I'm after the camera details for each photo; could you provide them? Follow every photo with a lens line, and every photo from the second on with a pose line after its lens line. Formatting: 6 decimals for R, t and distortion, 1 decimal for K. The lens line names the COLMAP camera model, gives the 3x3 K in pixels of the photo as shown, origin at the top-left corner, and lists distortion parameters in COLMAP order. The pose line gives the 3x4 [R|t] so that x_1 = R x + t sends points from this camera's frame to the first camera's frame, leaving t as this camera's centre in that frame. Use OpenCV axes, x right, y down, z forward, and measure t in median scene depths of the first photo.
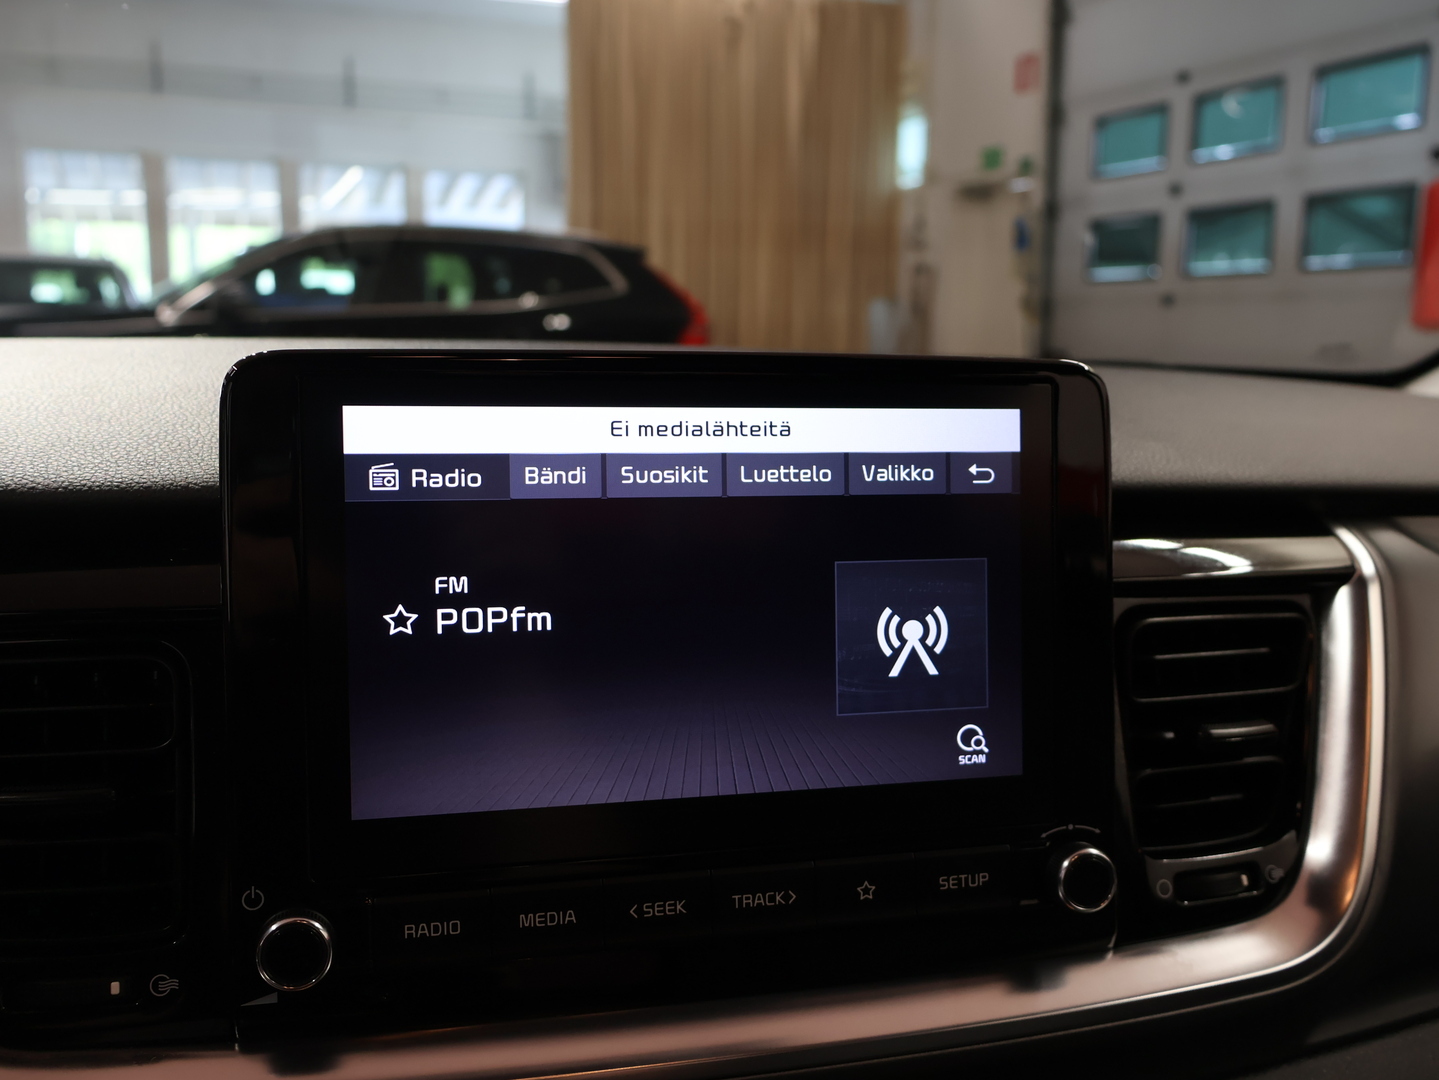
lens RADIAL K [[1316.7, 0, 719.5], [0, 1316.7, 540.0], [0, 0, 1]] dist [-0.002390, -0.009051]
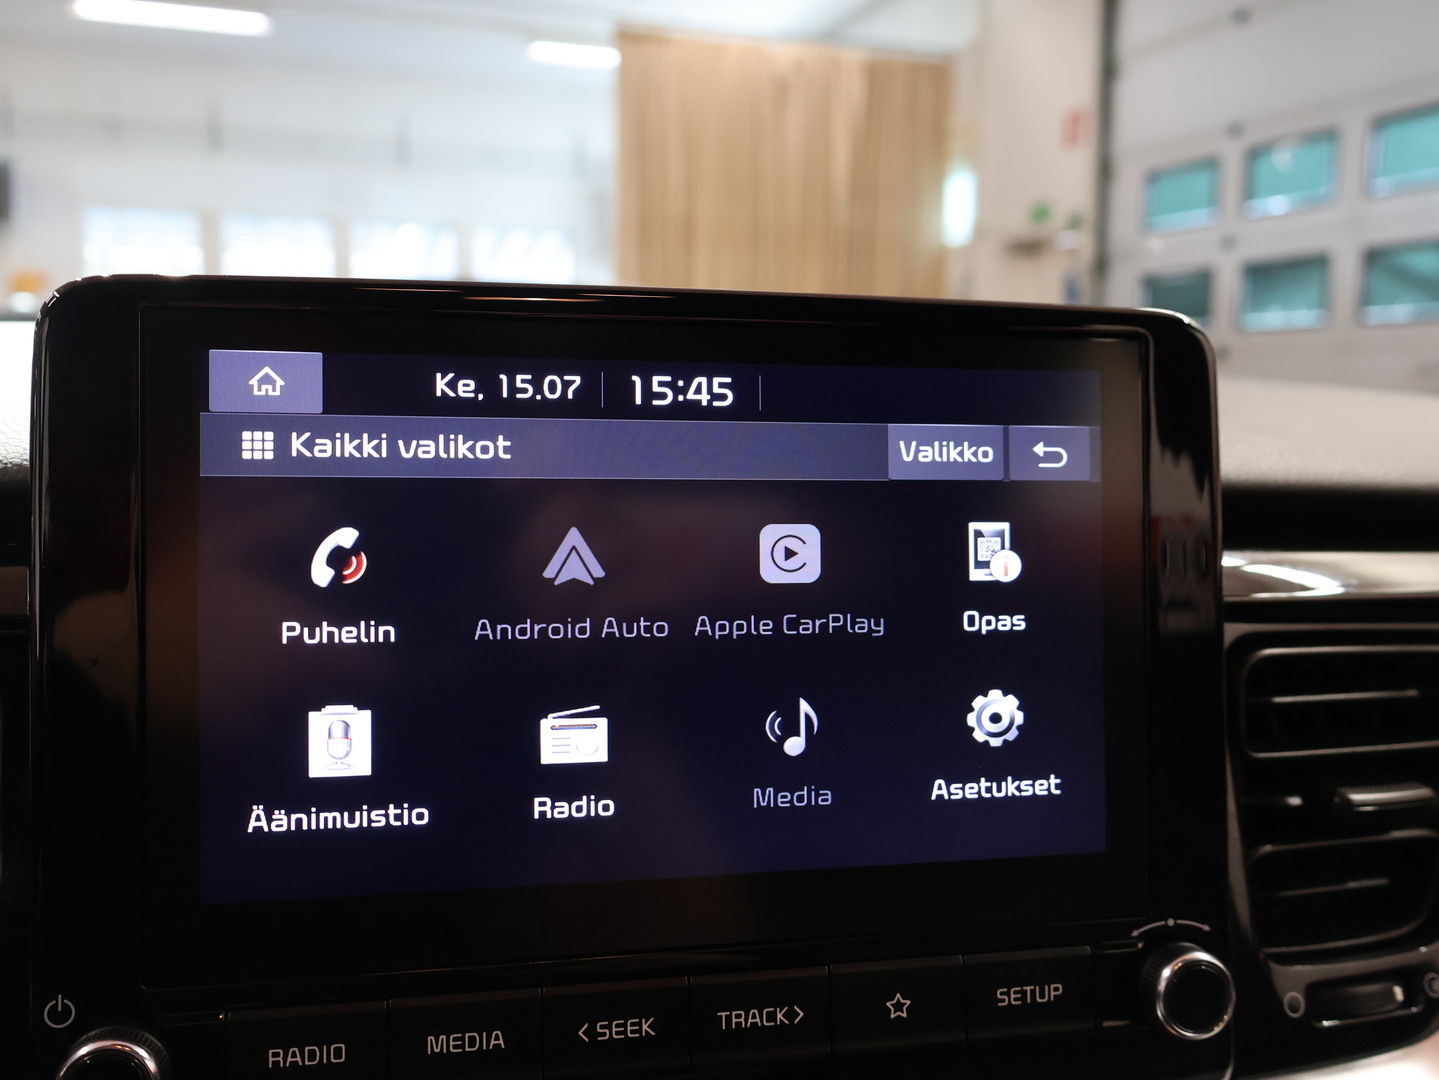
lens RADIAL K [[1316.7, 0, 719.5], [0, 1316.7, 540.0], [0, 0, 1]] dist [-0.002390, -0.009051]
pose [[0.999335, 0.003950, -0.036258, 0.031637], [-0.005492, 0.999080, -0.042528, 0.029743], [0.036056, 0.042699, 0.998437, 0.209889]]
